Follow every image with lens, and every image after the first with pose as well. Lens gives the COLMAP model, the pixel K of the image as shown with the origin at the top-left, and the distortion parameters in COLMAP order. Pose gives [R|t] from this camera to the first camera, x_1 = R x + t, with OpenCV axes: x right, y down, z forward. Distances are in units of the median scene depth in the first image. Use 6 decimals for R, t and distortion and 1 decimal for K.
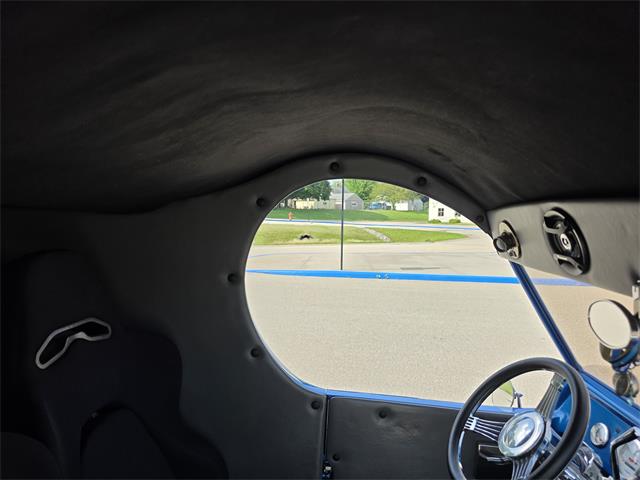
lens RADIAL K [[438.9, 0, 316.3], [0, 438.9, 239.6], [0, 0, 1]] dist [-0.000649, 0.001415]
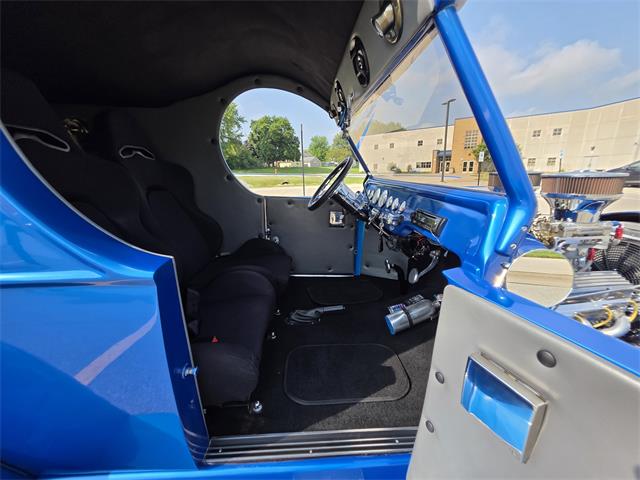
lens RADIAL K [[260.4, 0, 322.3], [0, 260.4, 238.6], [0, 0, 1]] dist [0.006615, -0.001853]
pose [[0.993892, -0.054553, 0.095936, 0.184975], [0.035130, 0.980455, 0.193584, 0.328808], [-0.104621, -0.189031, 0.976382, -0.374423]]
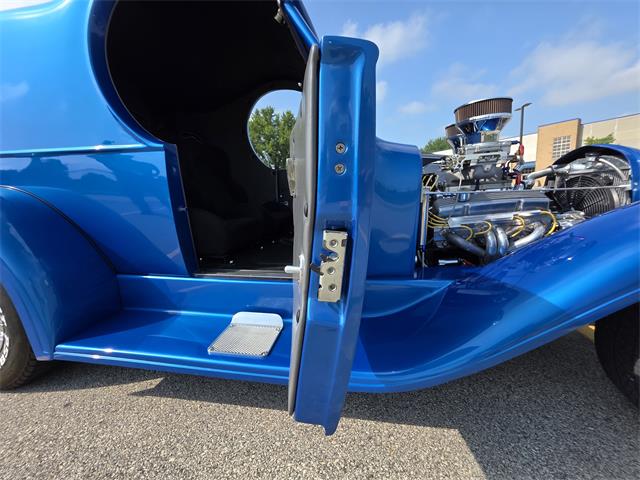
lens RADIAL K [[260.4, 0, 316.3], [0, 260.4, 239.9], [0, 0, 1]] dist [0.006615, -0.001853]
pose [[0.986892, -0.040738, -0.156154, 0.521242], [0.057212, 0.993087, 0.102498, 0.639660], [0.150899, -0.110089, 0.982400, -0.715575]]
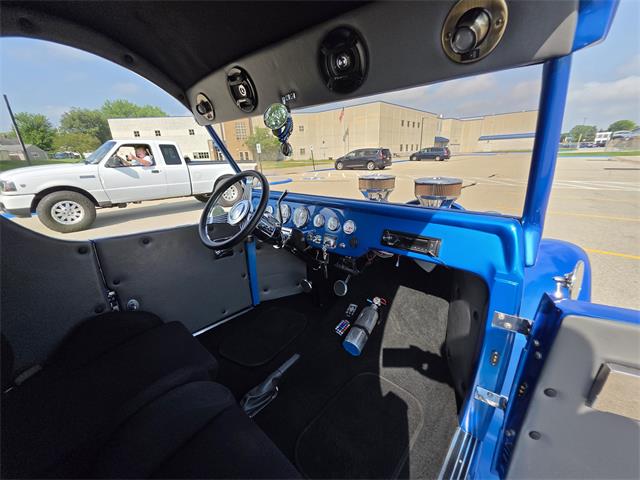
lens RADIAL K [[260.4, 0, 324.4], [0, 260.4, 241.4], [0, 0, 1]] dist [0.006615, -0.001853]
pose [[0.622905, -0.280295, 0.730359, -0.110448], [0.091614, 0.953321, 0.287727, 0.205159], [-0.776914, -0.112316, 0.619507, 0.013930]]
